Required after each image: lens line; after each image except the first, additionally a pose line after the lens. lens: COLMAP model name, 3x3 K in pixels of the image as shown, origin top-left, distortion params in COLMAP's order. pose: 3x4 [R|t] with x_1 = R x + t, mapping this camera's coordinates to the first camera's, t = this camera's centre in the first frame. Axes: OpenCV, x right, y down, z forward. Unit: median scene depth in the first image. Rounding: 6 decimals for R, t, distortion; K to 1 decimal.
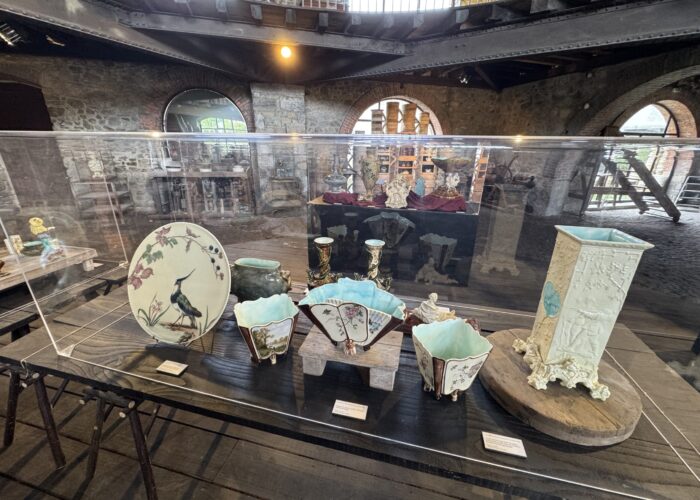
lens RADIAL K [[287.1, 0, 350.7], [0, 287.1, 251.1], [0, 0, 1]] dist [-0.003474, 0.000108]
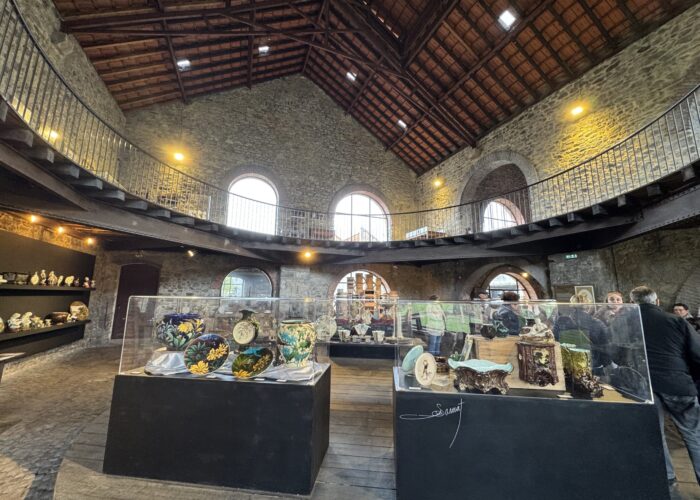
lens RADIAL K [[287.1, 0, 352.4], [0, 287.1, 248.9], [0, 0, 1]] dist [-0.003474, 0.000108]
pose [[0.992348, 0.015514, 0.122491, -0.105301], [0.046781, 0.870868, -0.489285, 0.189830], [-0.114264, 0.491272, 0.863479, -0.546429]]
